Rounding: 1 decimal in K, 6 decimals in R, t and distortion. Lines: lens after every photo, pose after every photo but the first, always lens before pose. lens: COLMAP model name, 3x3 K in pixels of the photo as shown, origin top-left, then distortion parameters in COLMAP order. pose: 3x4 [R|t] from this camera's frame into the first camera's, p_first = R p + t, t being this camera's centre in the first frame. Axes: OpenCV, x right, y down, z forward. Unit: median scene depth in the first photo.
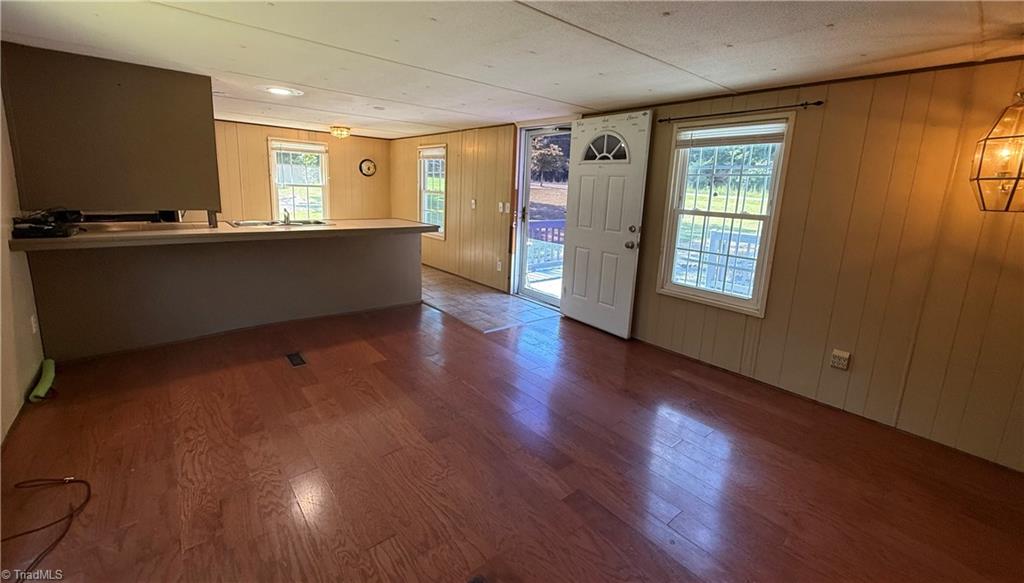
lens RADIAL K [[415.7, 0, 513.8], [0, 415.7, 264.1], [0, 0, 1]] dist [-0.000446, -0.000087]
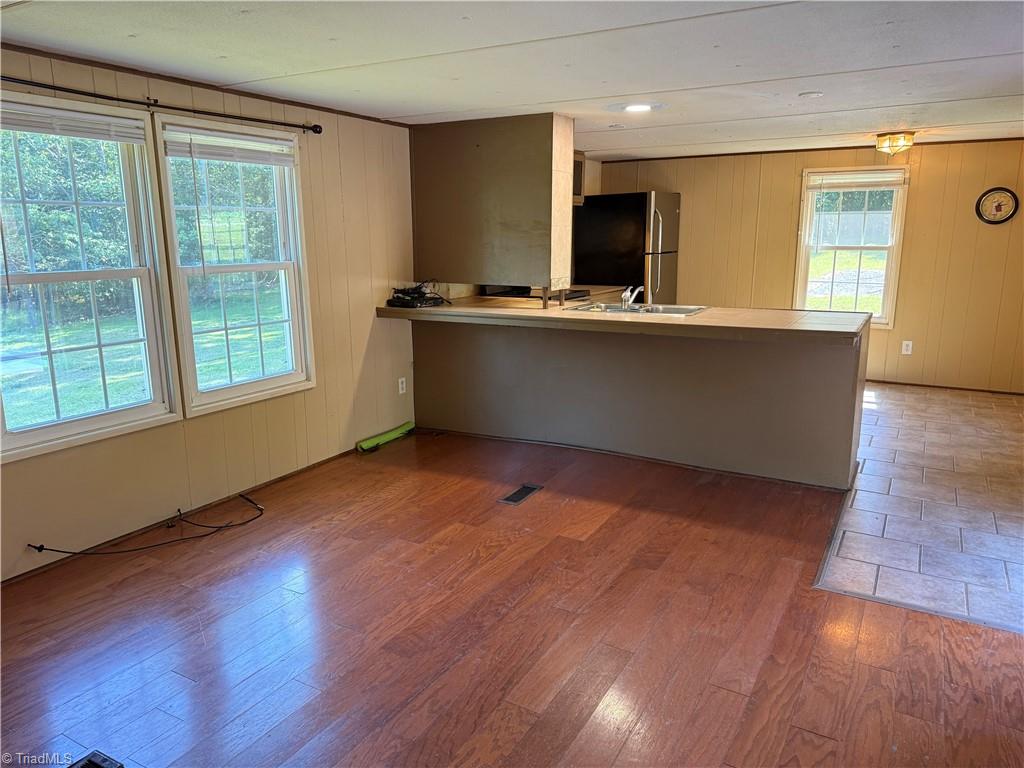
lens RADIAL K [[717.0, 0, 512.0], [0, 717.0, 384.0], [0, 0, 1]] dist [0.007832, -0.003389]
pose [[0.338531, 0.151334, -0.928706, 0.585029], [-0.147414, 0.983325, 0.106499, -0.087611], [0.929336, 0.100850, 0.355195, 0.511432]]
